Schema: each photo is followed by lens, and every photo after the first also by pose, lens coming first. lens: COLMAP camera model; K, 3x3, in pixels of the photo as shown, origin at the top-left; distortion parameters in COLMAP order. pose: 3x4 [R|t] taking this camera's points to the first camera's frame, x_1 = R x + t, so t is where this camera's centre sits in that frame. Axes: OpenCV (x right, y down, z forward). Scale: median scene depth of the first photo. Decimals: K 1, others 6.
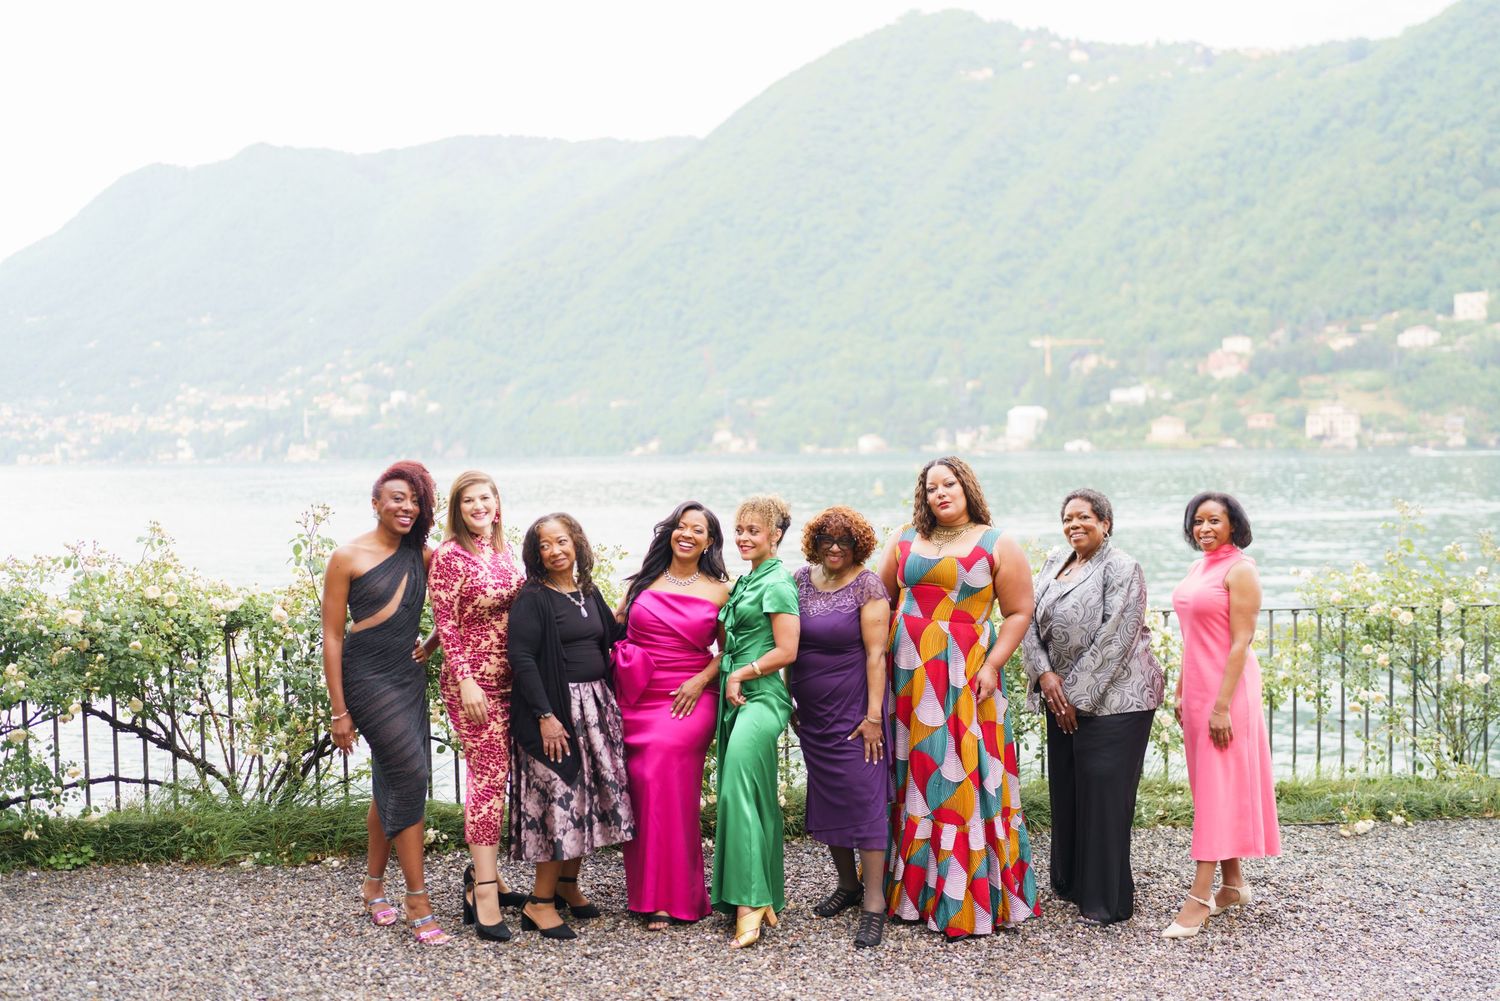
lens RADIAL K [[1426.4, 0, 745.4], [0, 1426.4, 503.1], [0, 0, 1]] dist [-0.054740, 0.167099]
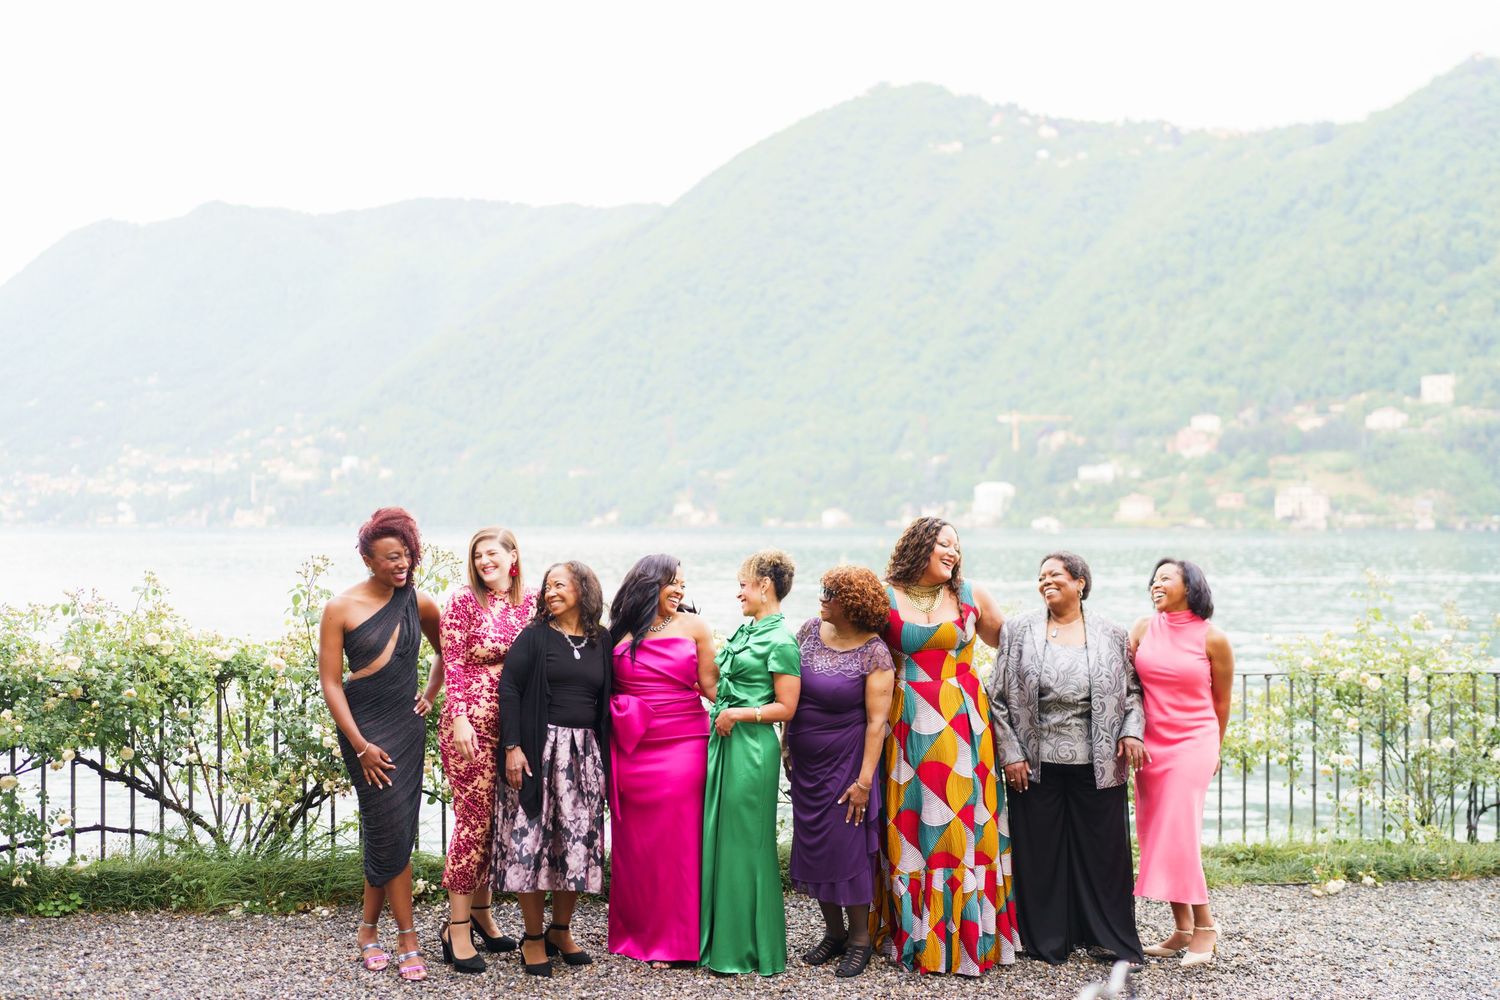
lens RADIAL K [[1462.0, 0, 745.5], [0, 1462.0, 502.8], [0, 0, 1]] dist [-0.054239, 0.167385]
pose [[0.999528, 0.015500, 0.026532, -0.022049], [-0.014127, 0.998591, -0.051155, 0.011904], [-0.027287, 0.050756, 0.998338, -0.050858]]
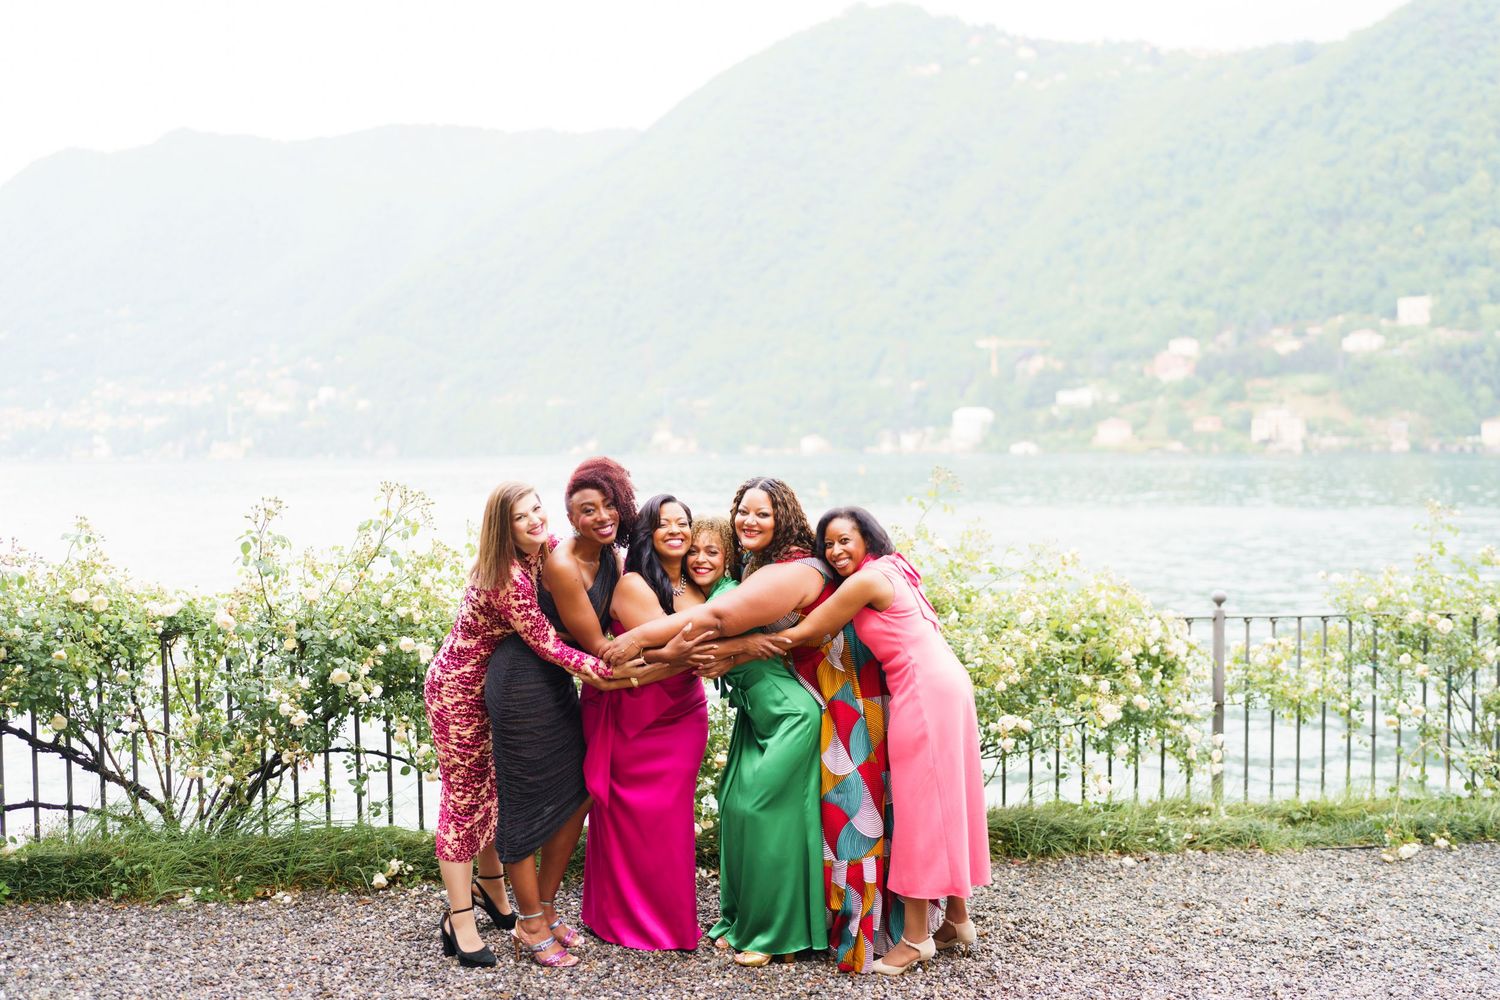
lens RADIAL K [[1459.7, 0, 746.0], [0, 1459.7, 502.7], [0, 0, 1]] dist [-0.053079, 0.165714]
pose [[0.999128, 0.004581, 0.041507, -0.037941], [-0.004515, 0.999988, -0.001686, 0.004212], [-0.041515, 0.001497, 0.999137, 0.071172]]
